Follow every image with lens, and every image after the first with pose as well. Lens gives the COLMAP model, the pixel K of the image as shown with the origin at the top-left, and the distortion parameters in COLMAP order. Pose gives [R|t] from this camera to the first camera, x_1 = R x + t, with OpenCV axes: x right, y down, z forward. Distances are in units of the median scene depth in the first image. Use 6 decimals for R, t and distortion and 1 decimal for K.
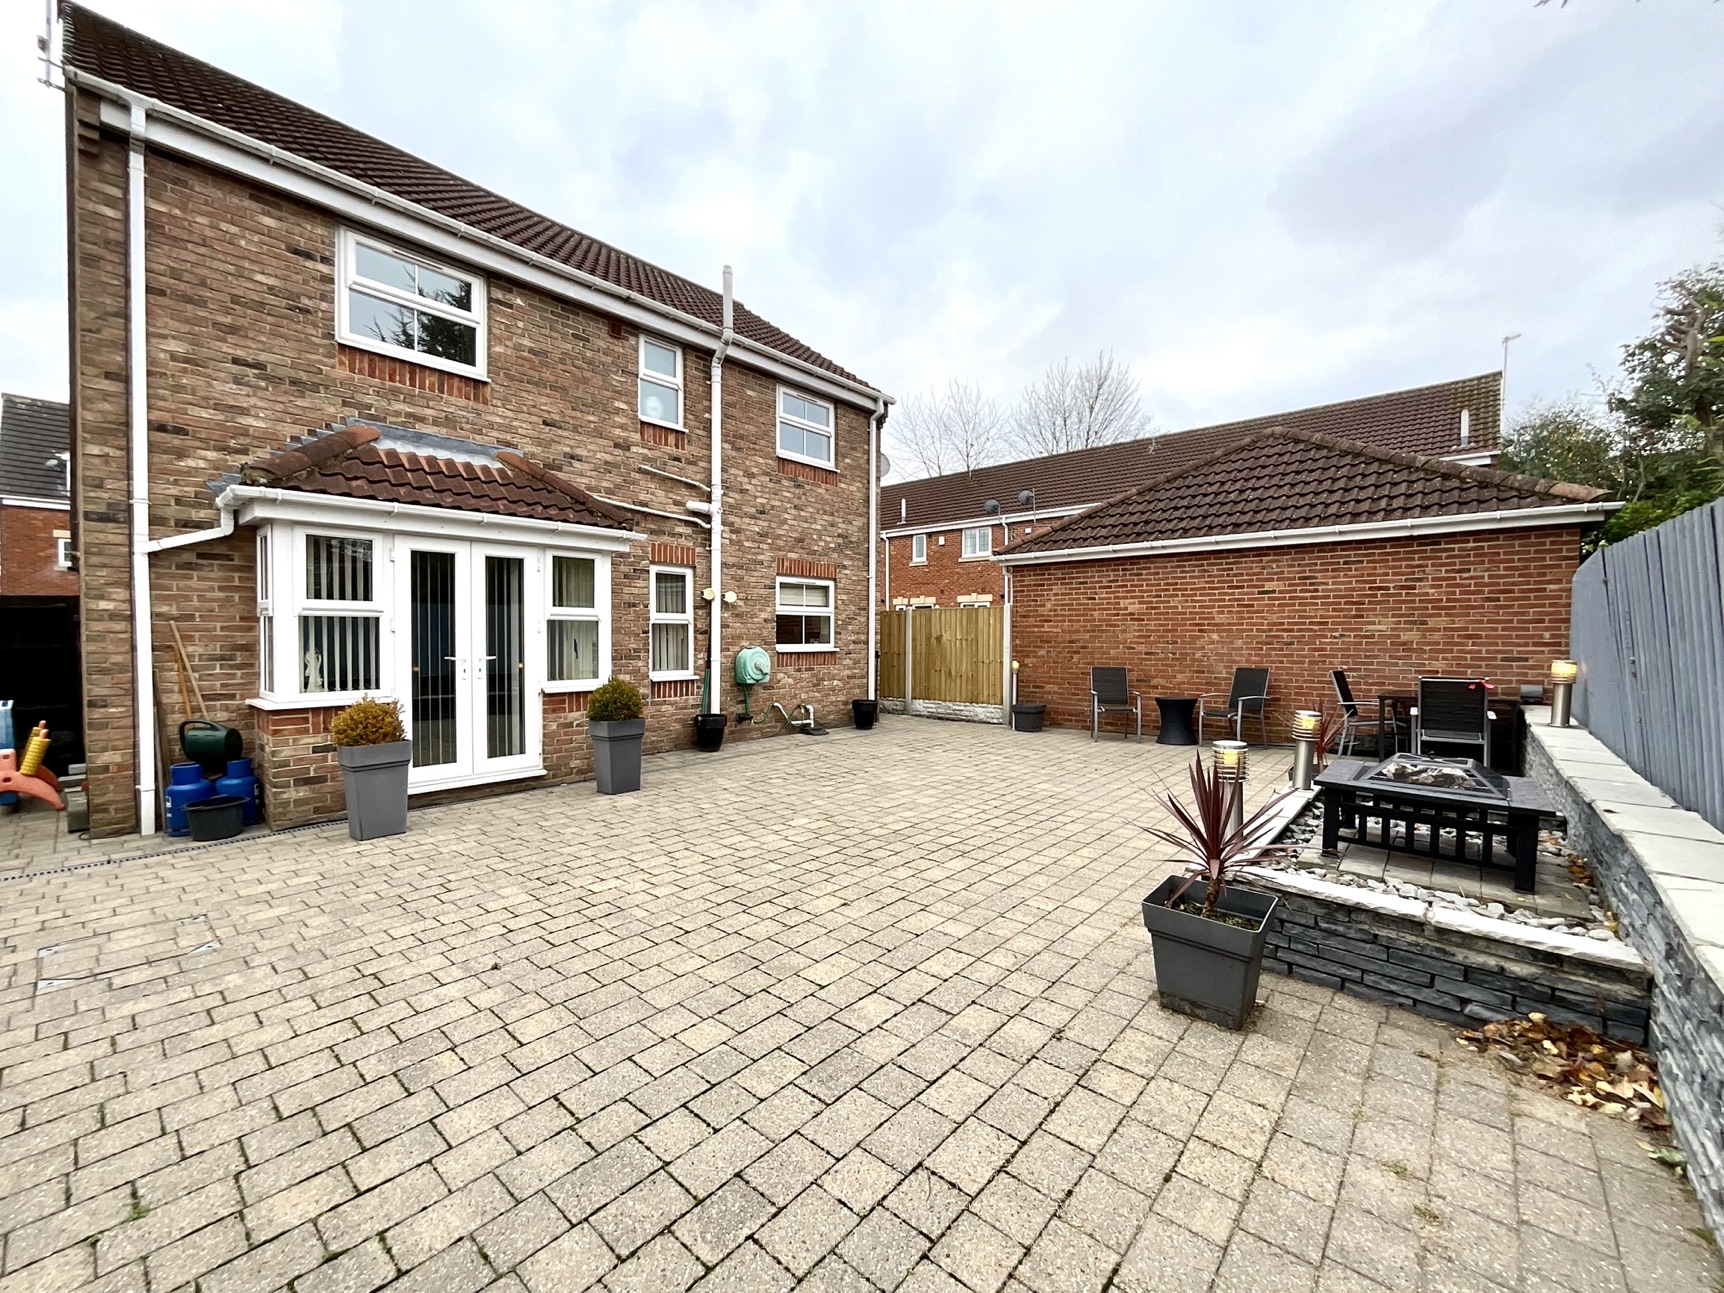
lens RADIAL K [[698.1, 0, 862.6], [0, 698.1, 643.6], [0, 0, 1]] dist [-0.006501, 0.002602]
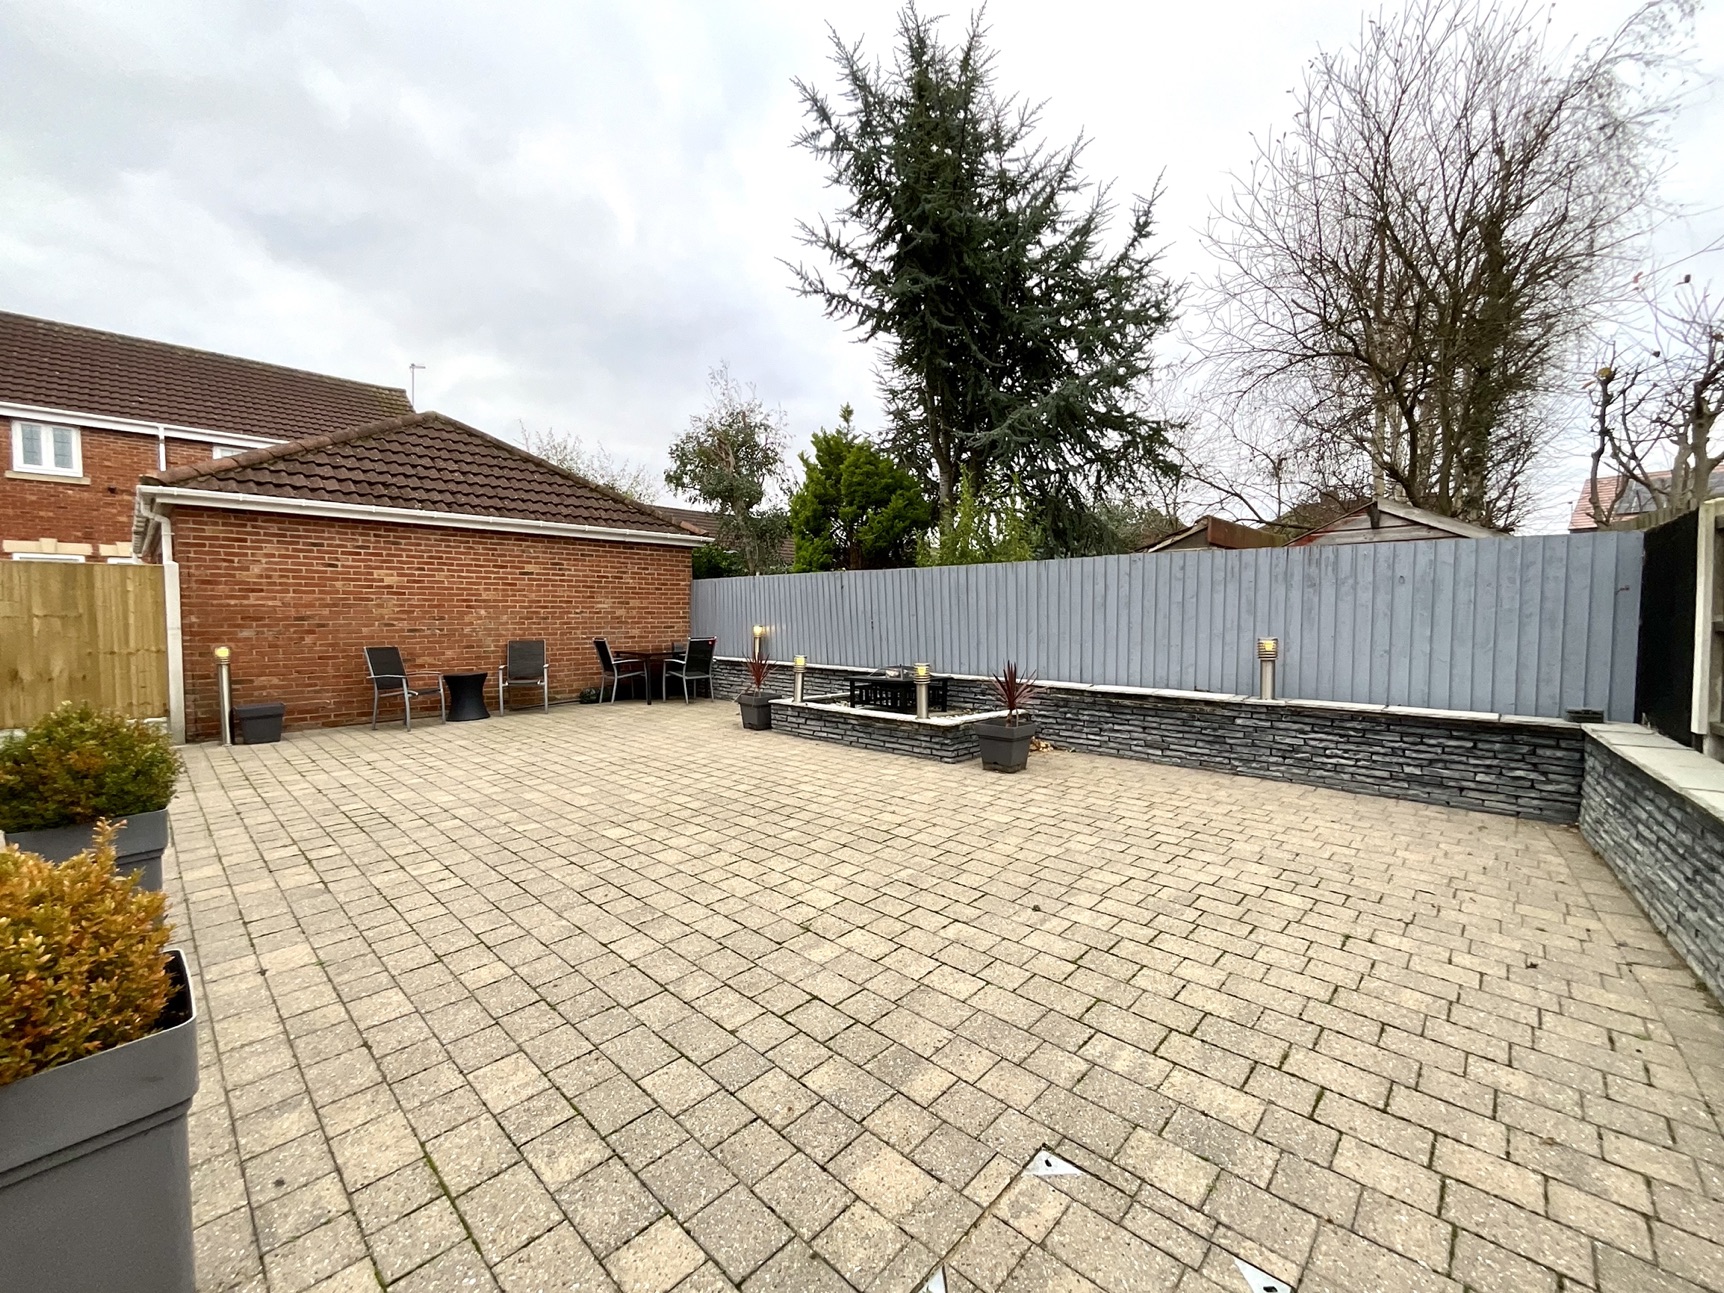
lens RADIAL K [[698.1, 0, 856.6], [0, 698.1, 646.5], [0, 0, 1]] dist [-0.006501, 0.002602]
pose [[0.044041, -0.044216, 0.998051, -1.080704], [0.011399, 0.998977, 0.043754, 0.003515], [-0.998965, 0.009450, 0.044500, 0.824401]]
